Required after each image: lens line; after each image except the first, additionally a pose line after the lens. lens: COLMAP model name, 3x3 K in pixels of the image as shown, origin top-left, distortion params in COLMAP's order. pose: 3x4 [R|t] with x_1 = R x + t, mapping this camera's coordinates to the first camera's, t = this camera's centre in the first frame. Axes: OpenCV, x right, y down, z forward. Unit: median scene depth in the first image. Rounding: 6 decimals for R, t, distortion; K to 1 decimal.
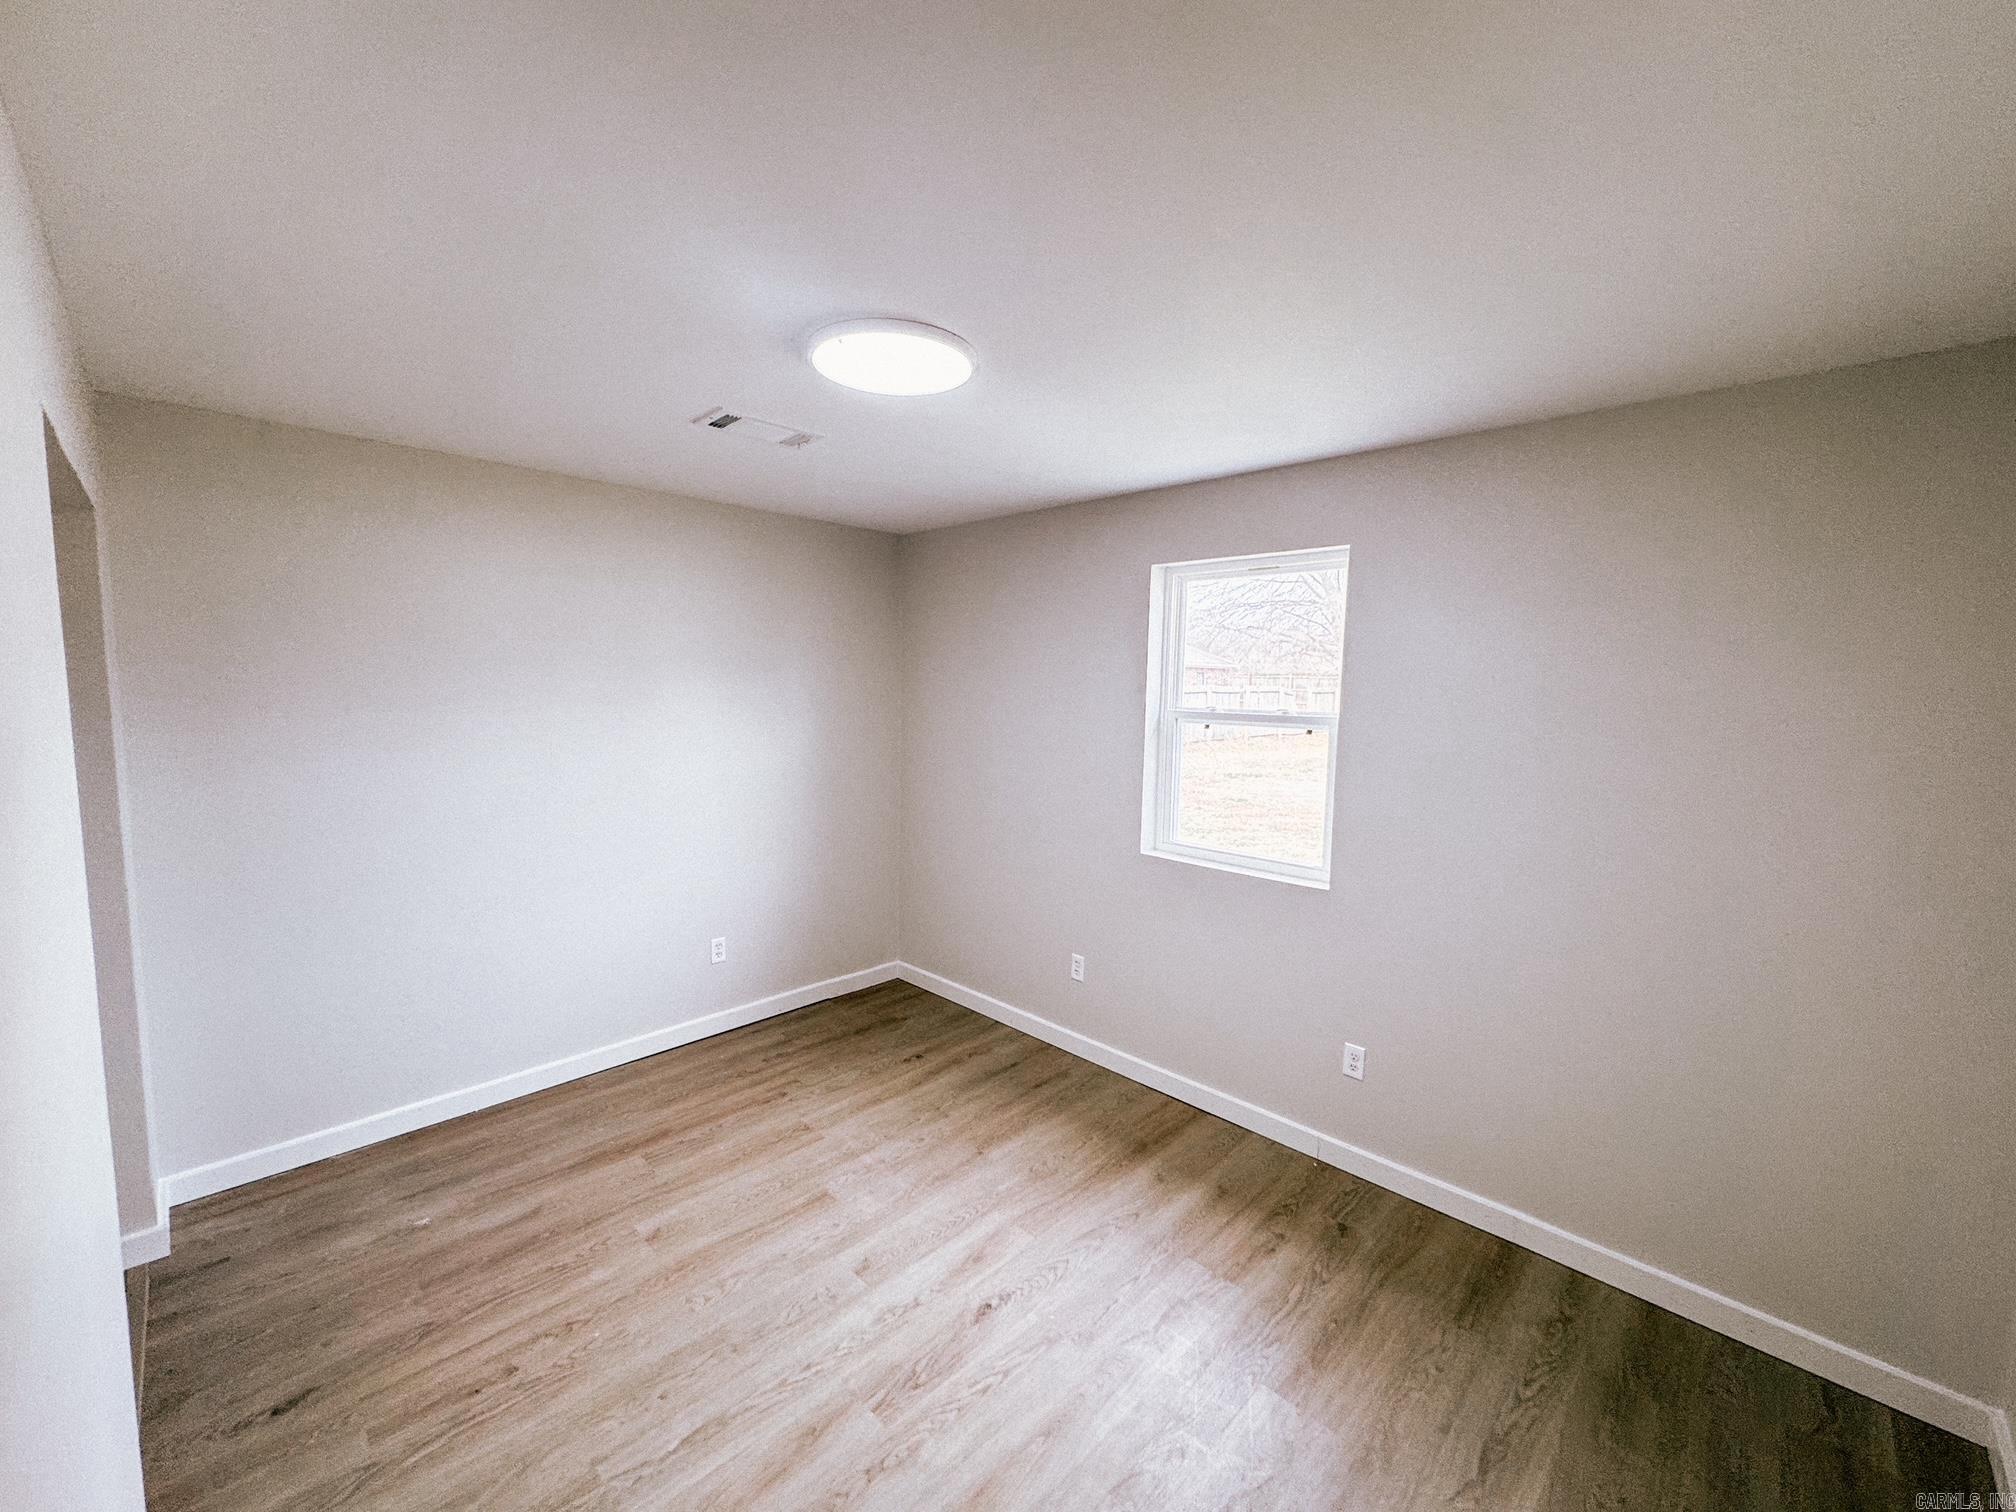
lens RADIAL K [[813.1, 0, 1008.0], [0, 813.1, 756.0], [0, 0, 1]] dist [-0.002489, -0.000104]
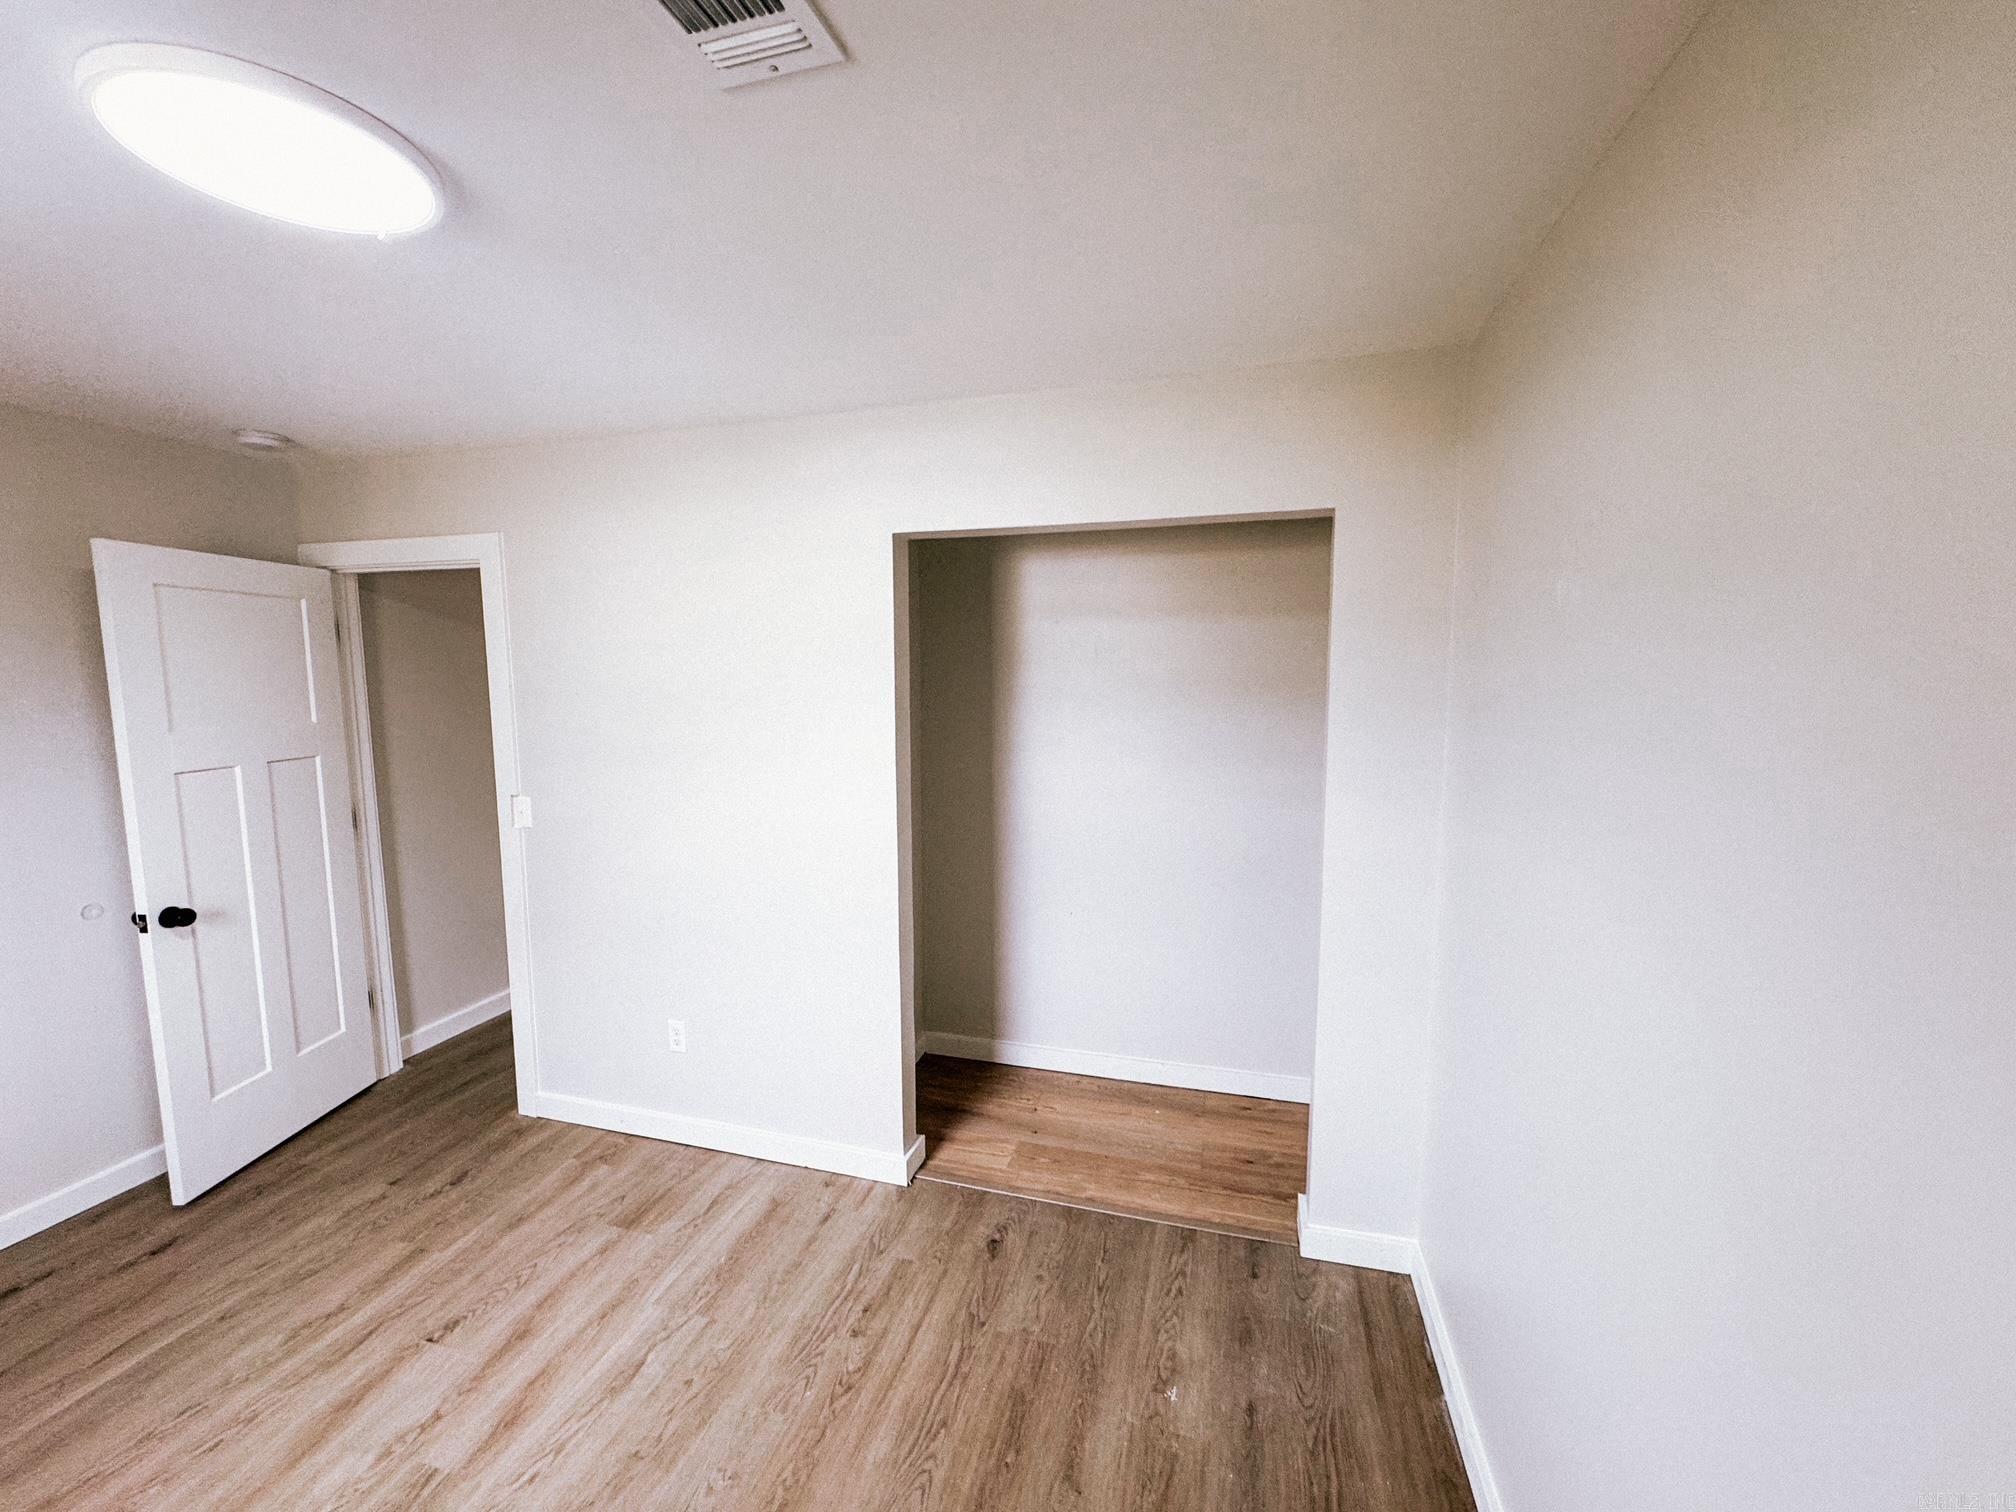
lens RADIAL K [[813.1, 0, 1008.0], [0, 813.1, 756.0], [0, 0, 1]] dist [-0.002489, -0.000104]
pose [[-0.880337, 0.034470, -0.473095, -0.309520], [-0.059711, 0.981370, 0.182614, -0.170714], [0.470576, 0.189011, -0.861878, 1.818453]]
